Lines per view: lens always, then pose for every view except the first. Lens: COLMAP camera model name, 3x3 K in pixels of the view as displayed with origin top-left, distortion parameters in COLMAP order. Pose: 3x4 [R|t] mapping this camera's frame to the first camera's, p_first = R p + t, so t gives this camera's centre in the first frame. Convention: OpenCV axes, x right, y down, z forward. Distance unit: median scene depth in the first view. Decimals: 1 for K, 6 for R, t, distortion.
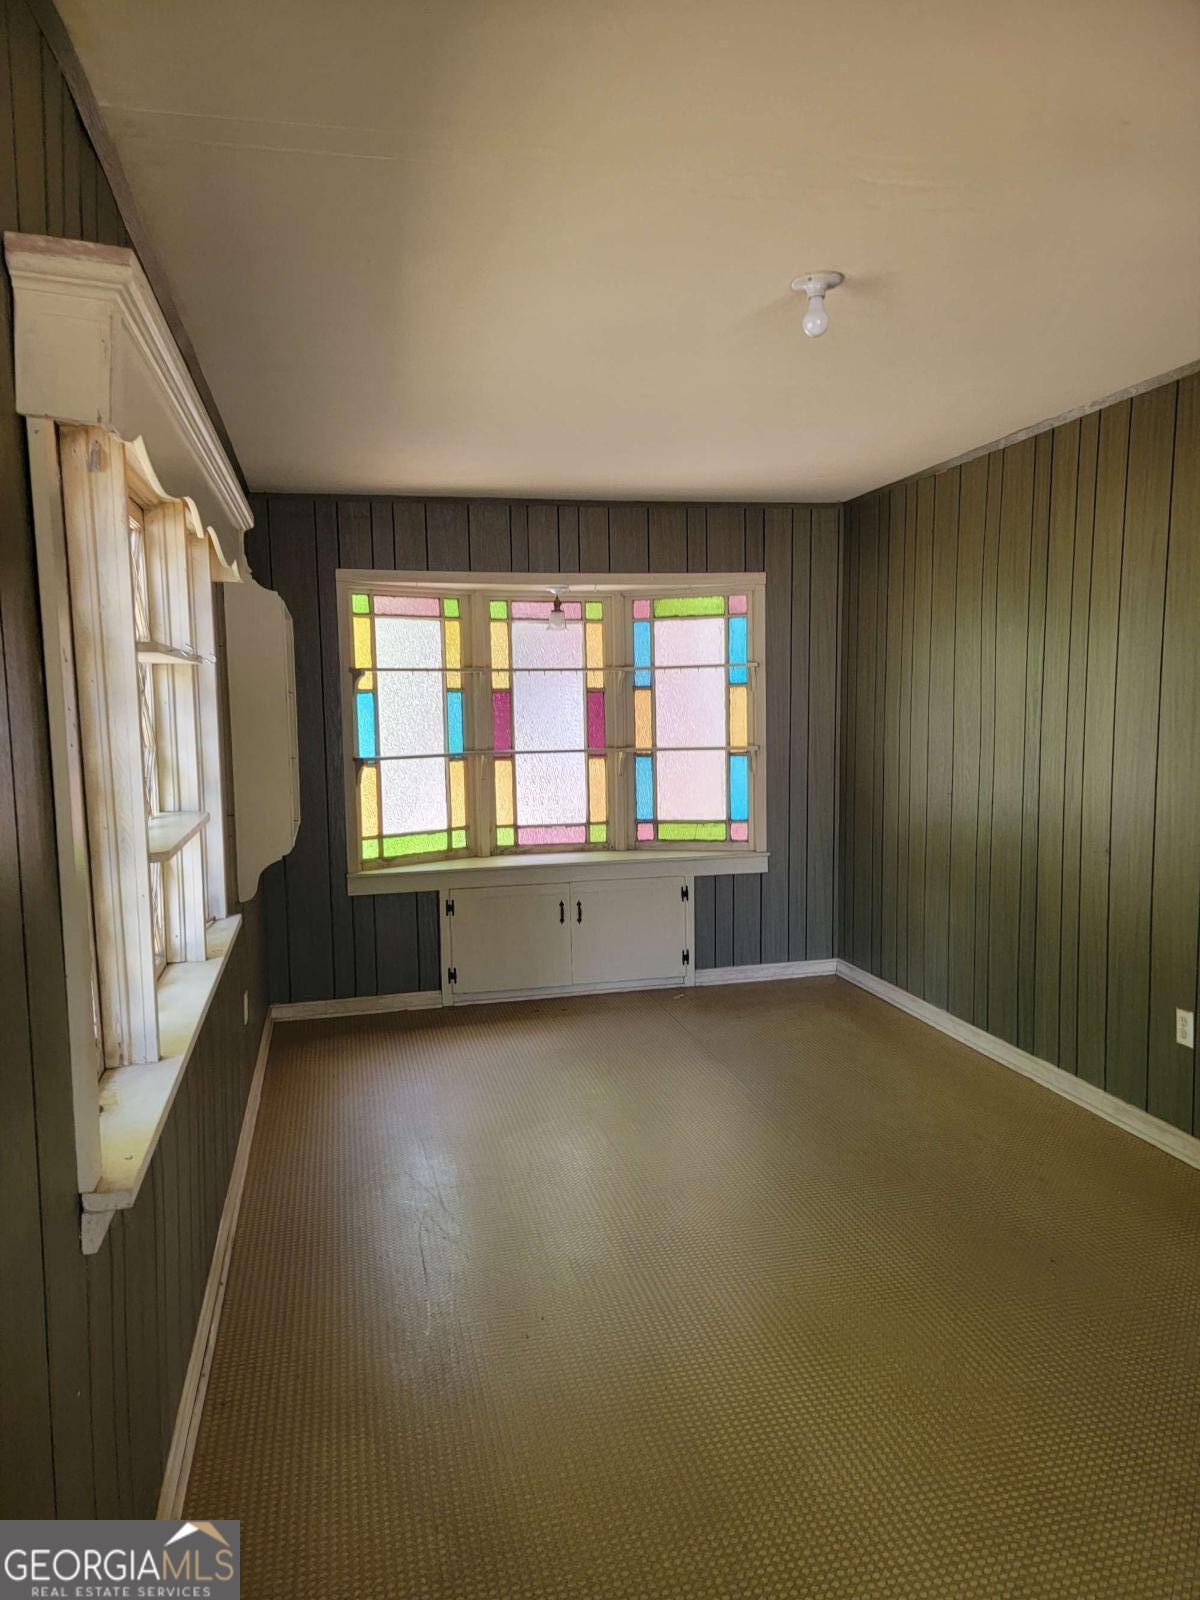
lens RADIAL K [[1107.9, 0, 609.4], [0, 1107.9, 807.9], [0, 0, 1]] dist [0.074707, -0.051791]
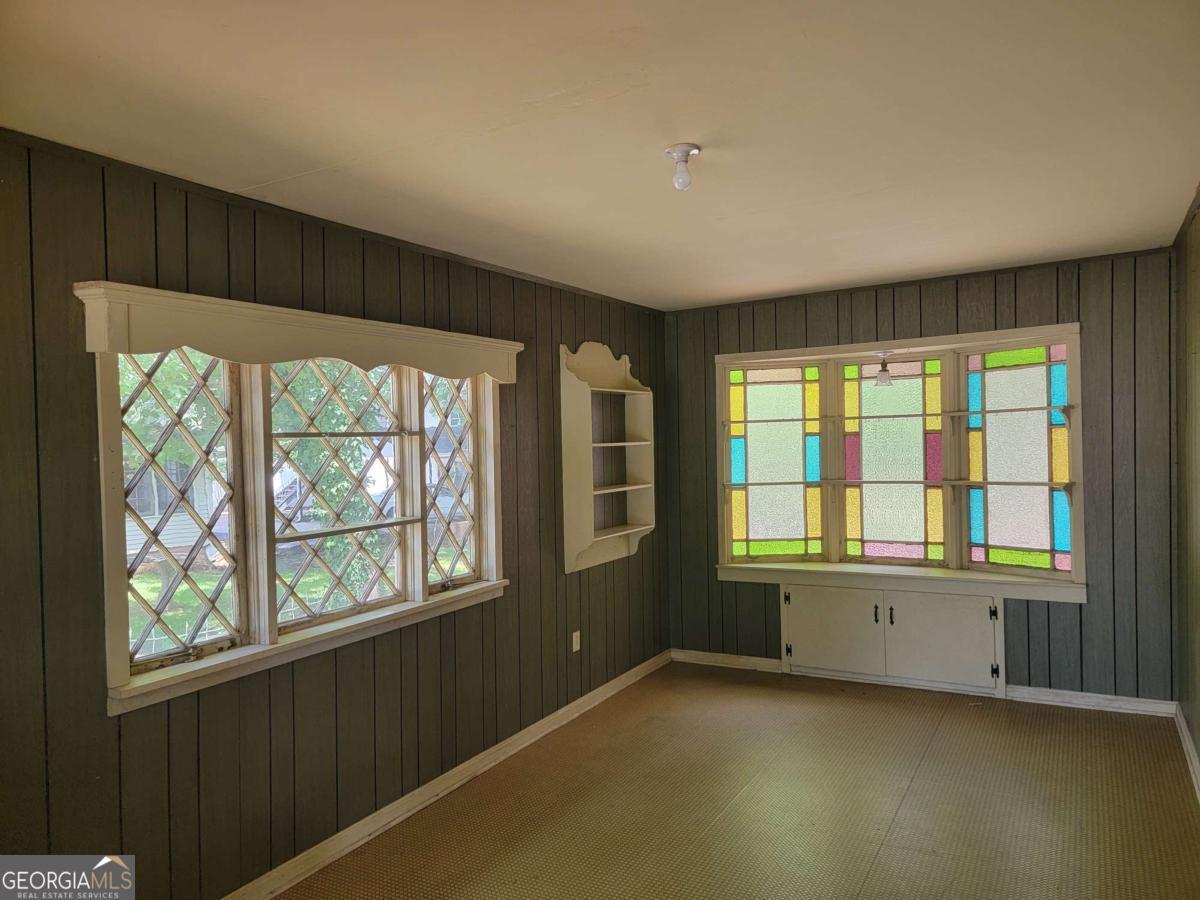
lens RADIAL K [[830.9, 0, 606.2], [0, 830.9, 445.9], [0, 0, 1]] dist [0.074707, -0.051791]
pose [[0.735330, -0.002950, -0.677703, 0.356623], [-0.048845, 0.997159, -0.057340, -0.022680], [0.675947, 0.075266, 0.733097, 0.098743]]
